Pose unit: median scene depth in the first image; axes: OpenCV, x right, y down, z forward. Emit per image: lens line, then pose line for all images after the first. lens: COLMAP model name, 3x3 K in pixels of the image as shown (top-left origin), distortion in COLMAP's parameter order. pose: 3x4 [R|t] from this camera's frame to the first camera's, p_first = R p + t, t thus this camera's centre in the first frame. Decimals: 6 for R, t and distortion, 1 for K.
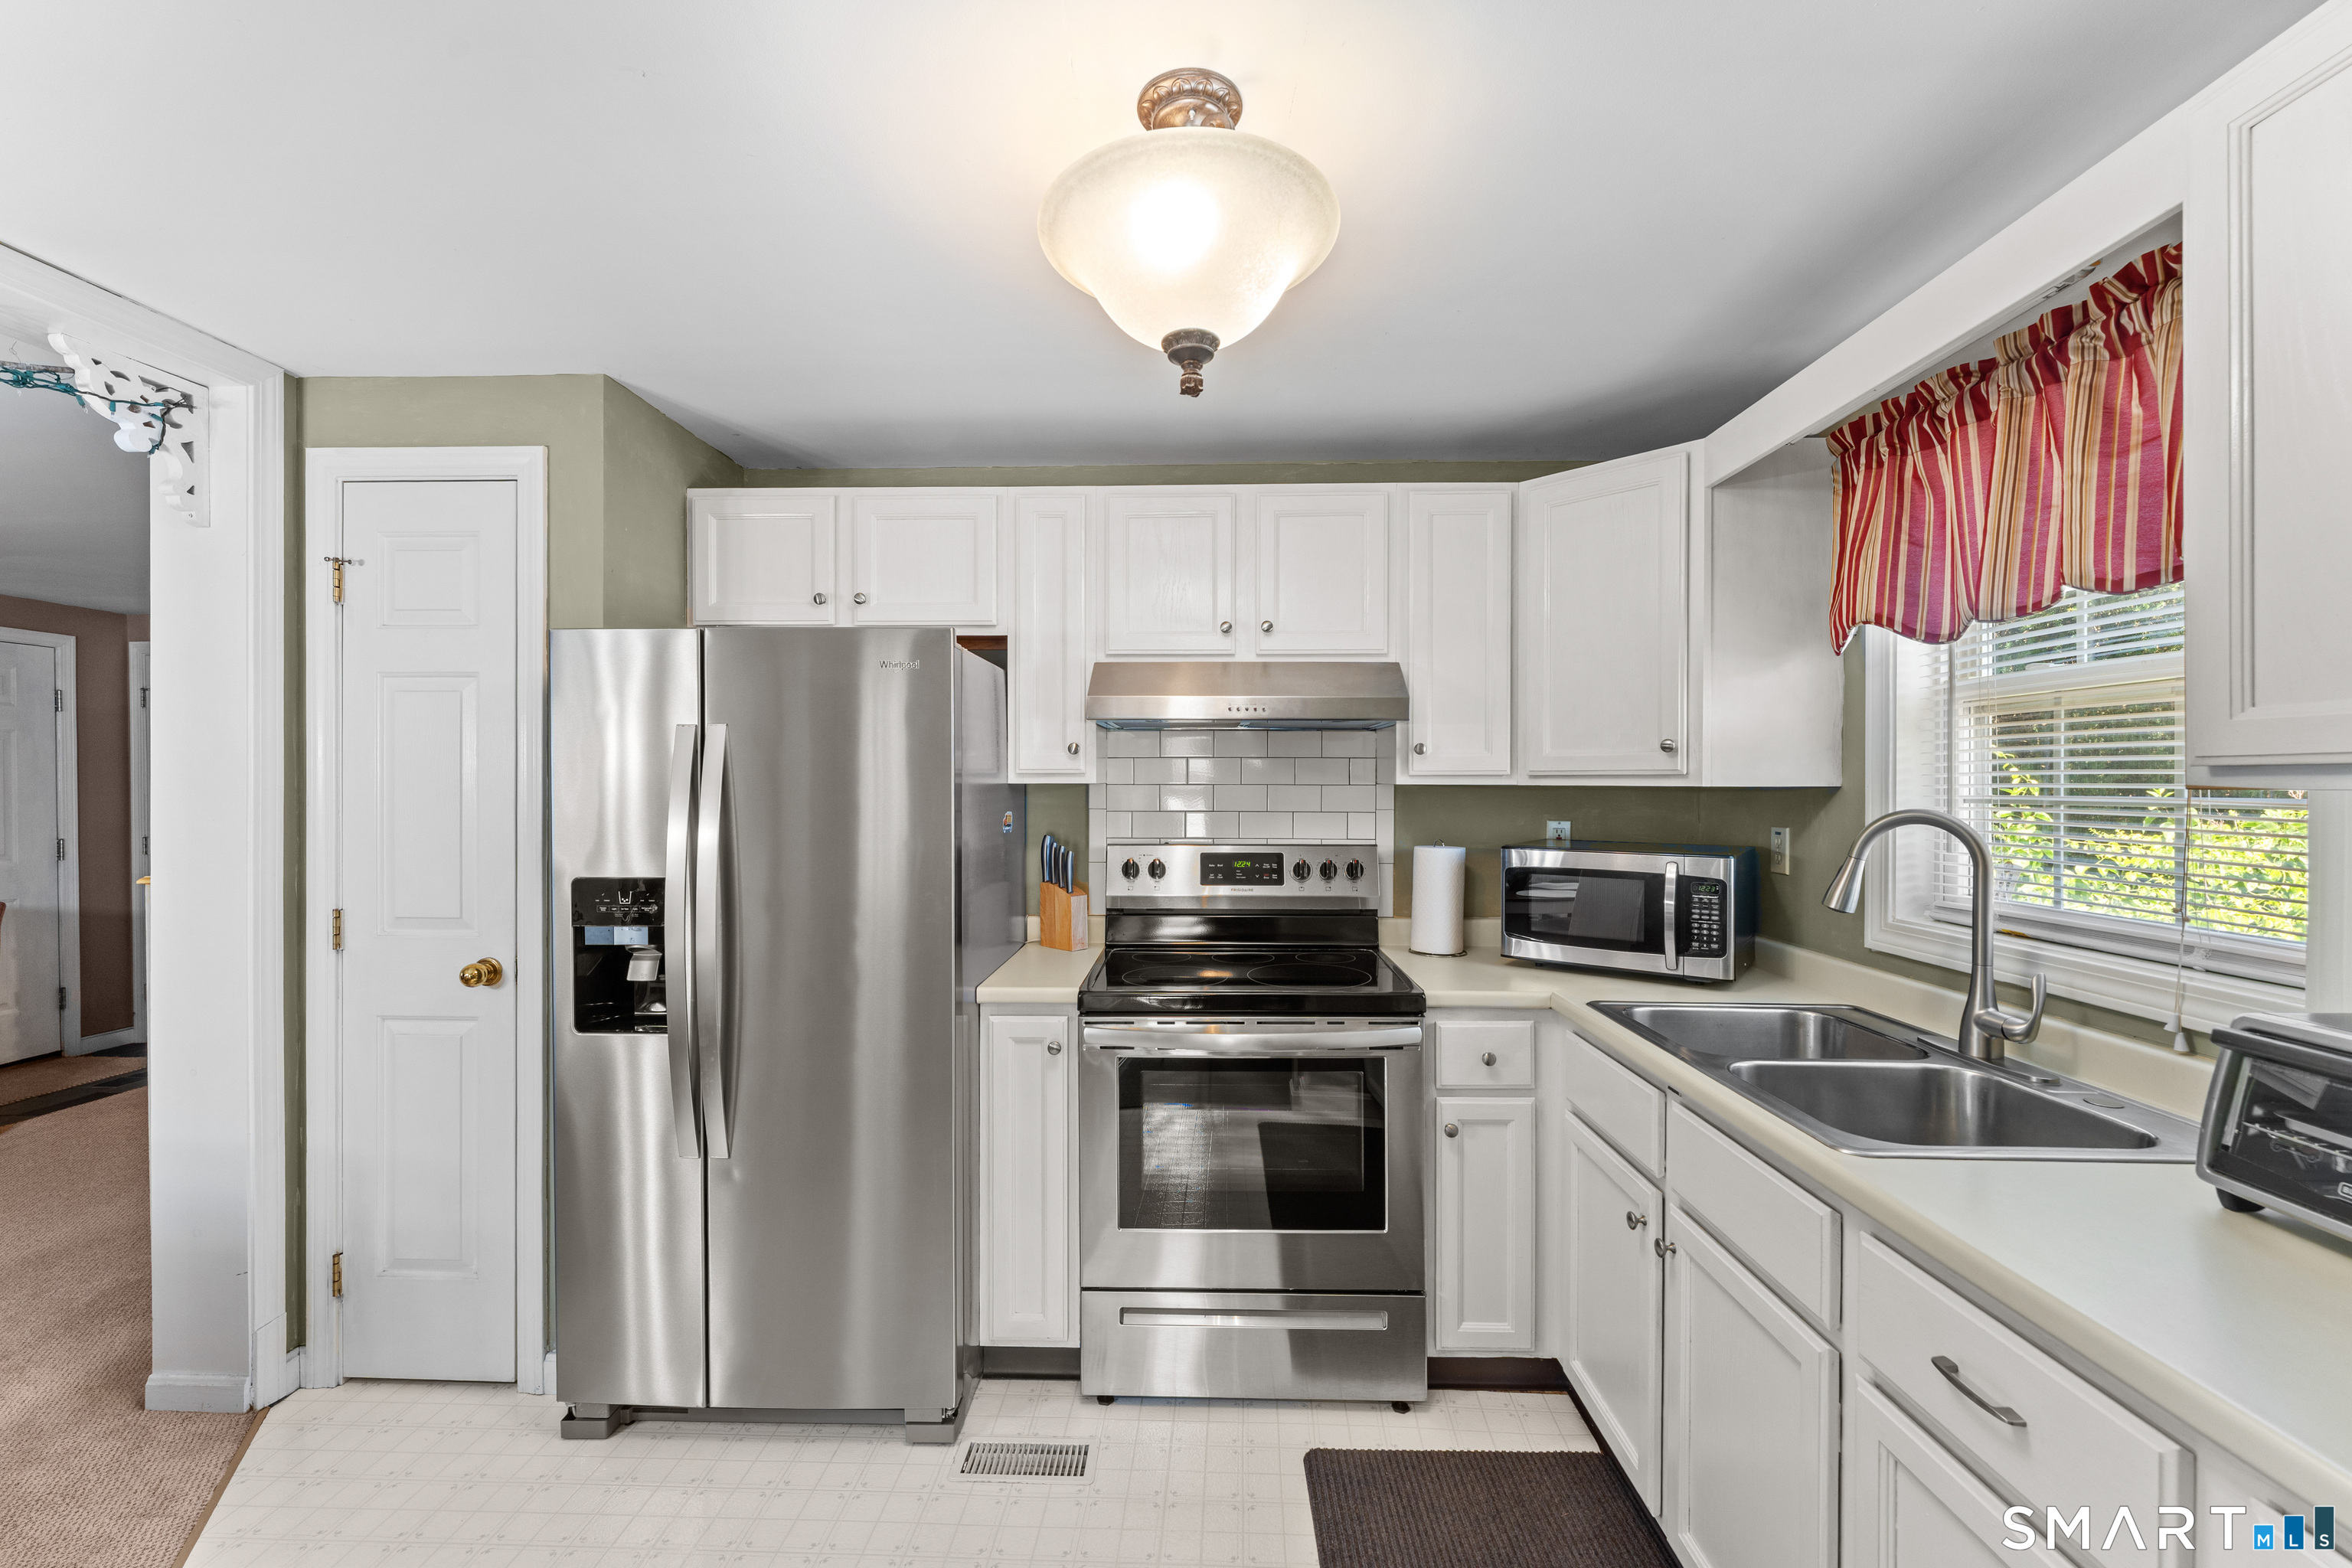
lens RADIAL K [[969.9, 0, 1180.2], [0, 969.9, 794.2], [0, 0, 1]] dist [-0.001700, -0.000867]
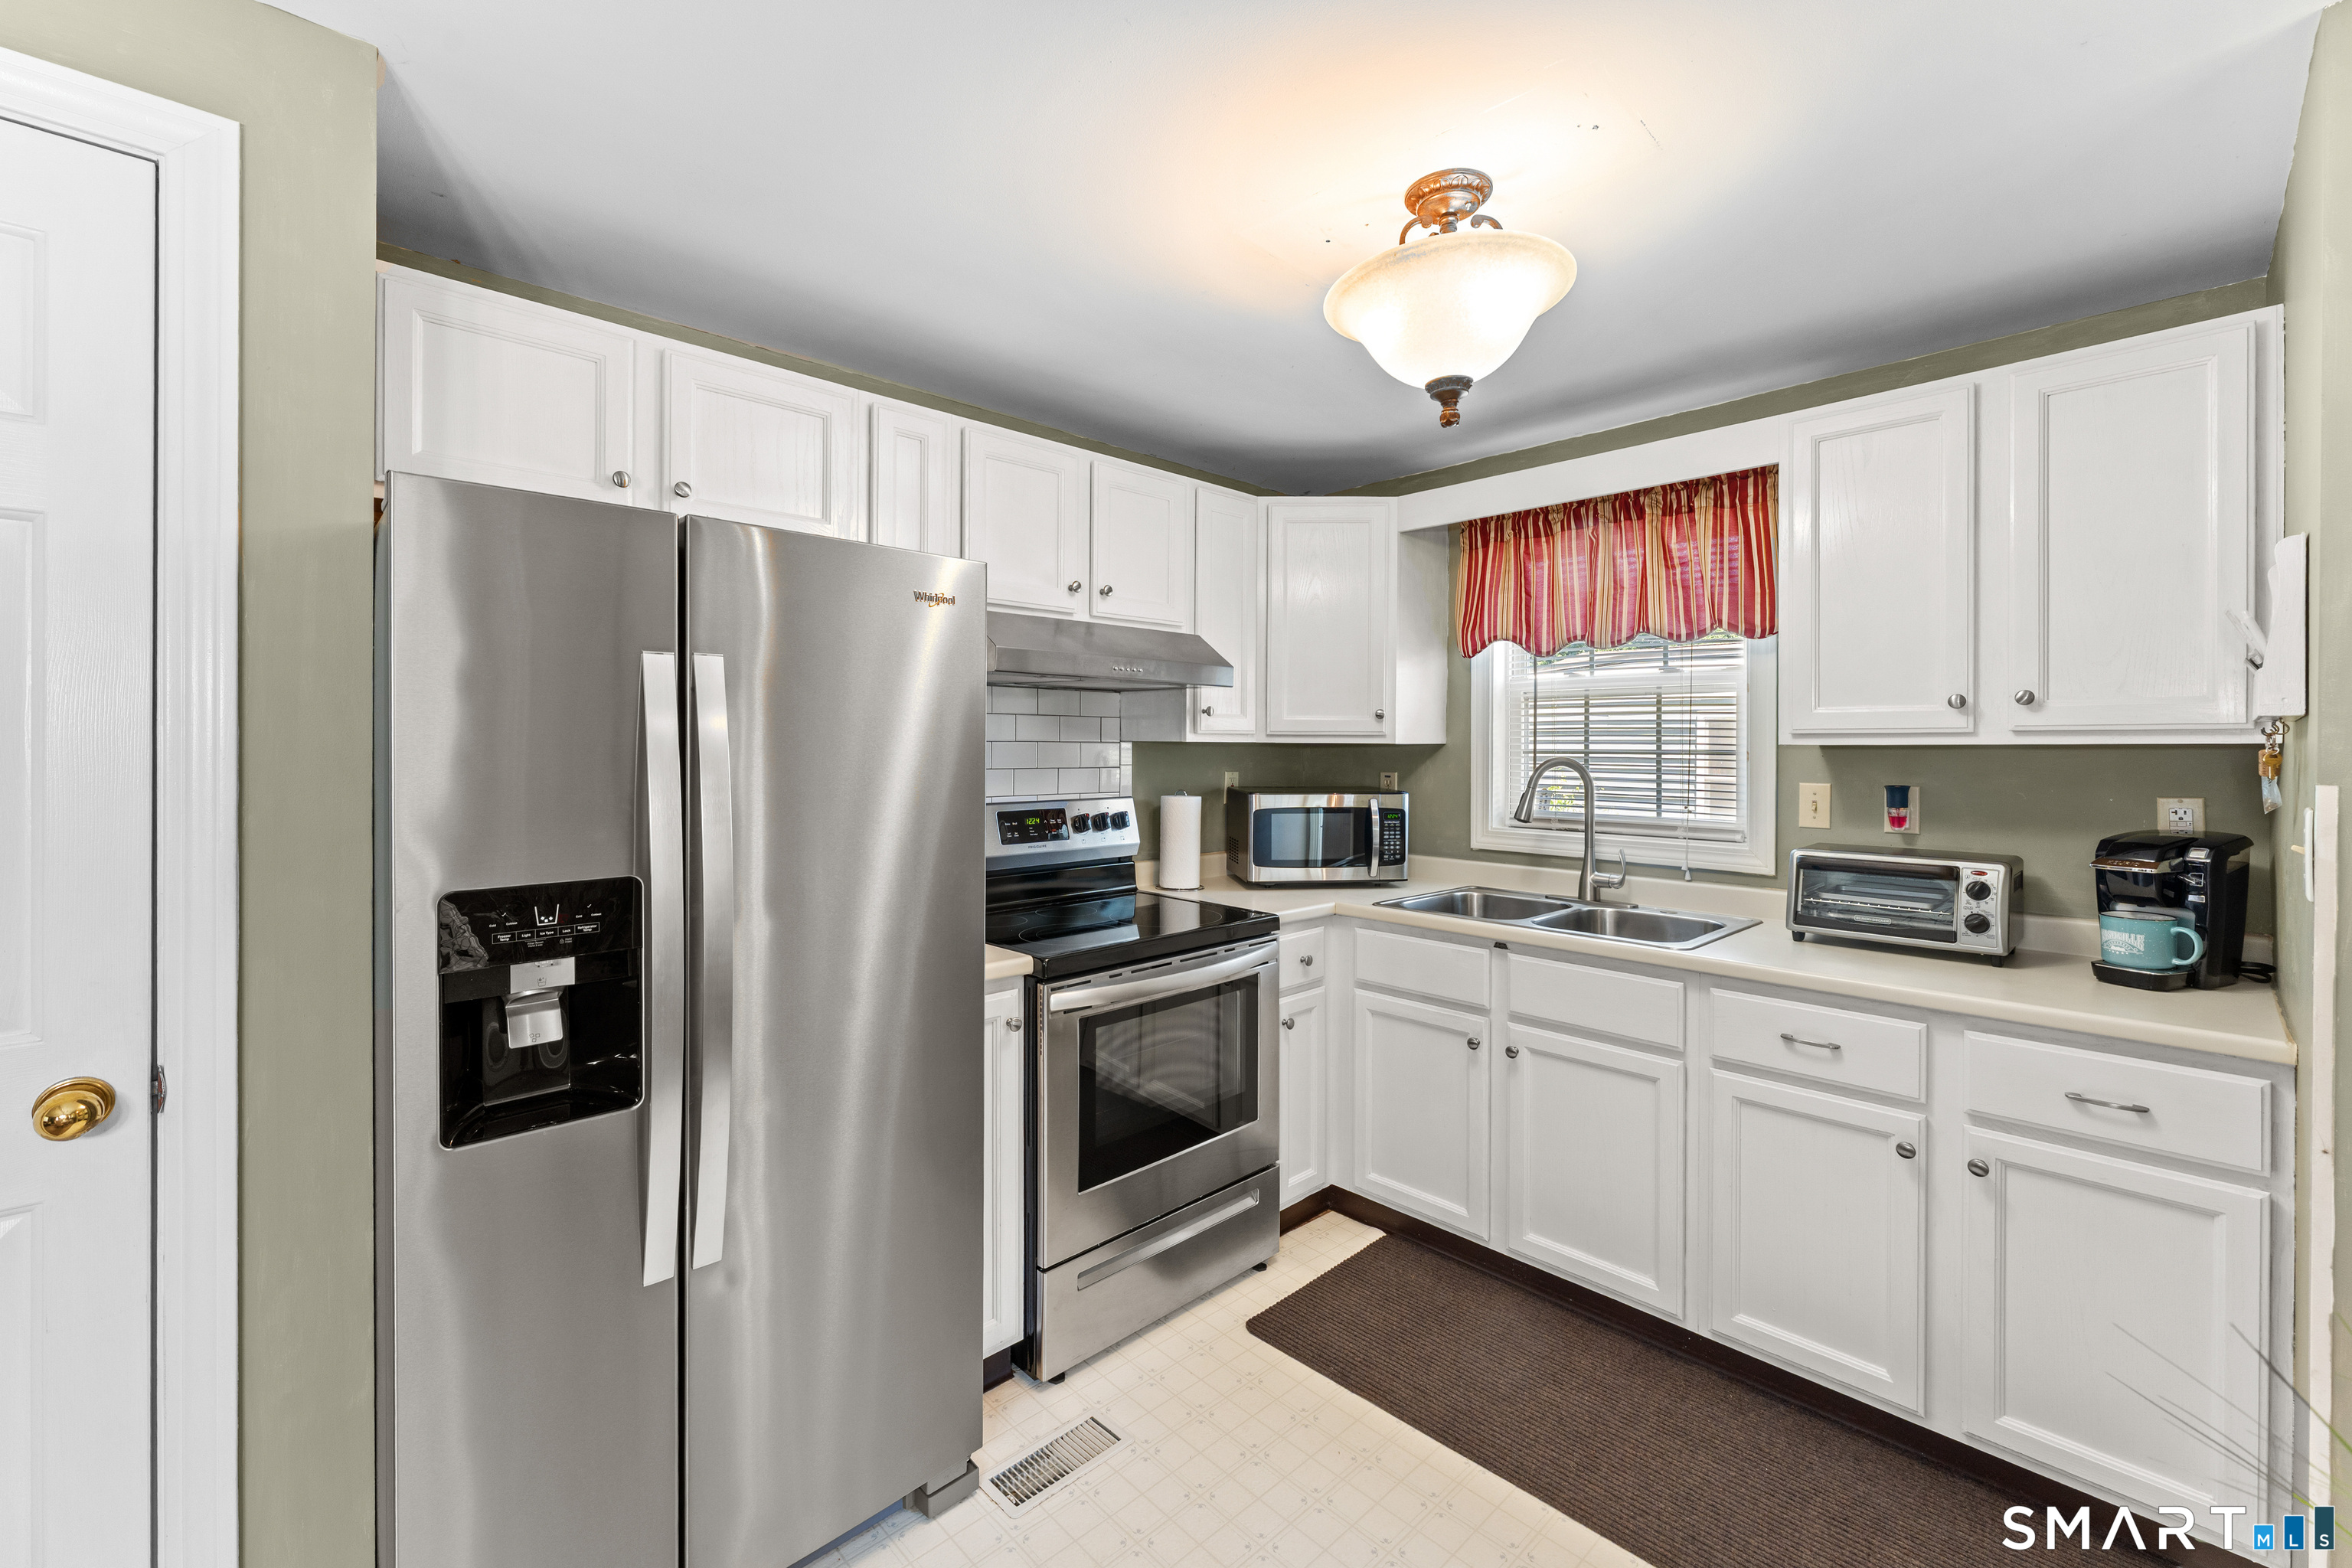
lens RADIAL K [[969.9, 0, 1219.0], [0, 969.9, 752.7], [0, 0, 1]] dist [-0.001700, -0.000867]
pose [[0.691716, -0.005629, 0.722148, -0.656023], [0.006283, 0.999979, 0.001776, 0.001084], [-0.722142, 0.003309, 0.691737, 0.212151]]
